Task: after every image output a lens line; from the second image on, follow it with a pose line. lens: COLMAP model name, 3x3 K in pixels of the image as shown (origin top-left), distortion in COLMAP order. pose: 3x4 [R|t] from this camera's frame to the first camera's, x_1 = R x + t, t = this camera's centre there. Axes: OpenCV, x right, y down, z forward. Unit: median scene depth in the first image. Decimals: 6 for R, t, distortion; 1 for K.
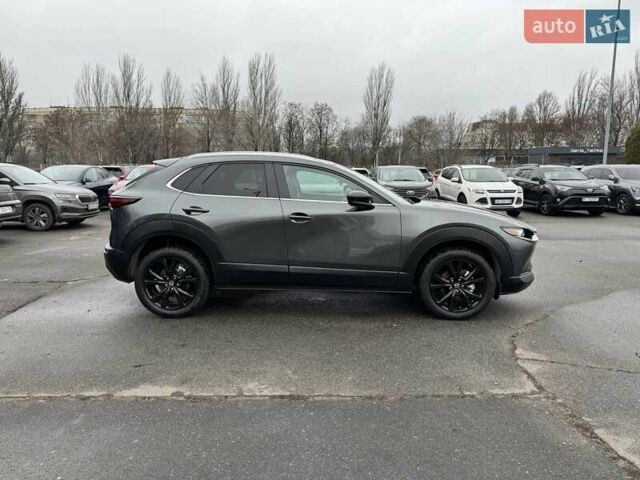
lens RADIAL K [[453.9, 0, 320.7], [0, 453.9, 240.8], [0, 0, 1]] dist [0.050596, -0.052716]
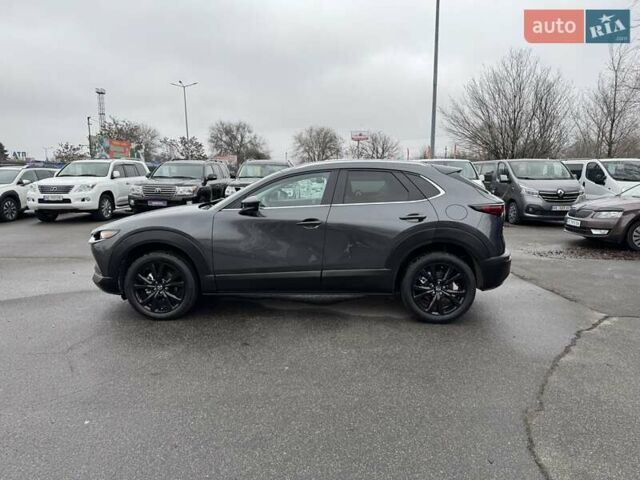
lens RADIAL K [[453.9, 0, 325.8], [0, 453.9, 239.4], [0, 0, 1]] dist [0.050596, -0.052716]
pose [[0.994576, -0.012183, -0.103292, 0.160635], [0.010746, 0.999838, -0.014459, 0.002256], [0.103451, 0.013271, 0.994546, -0.005514]]
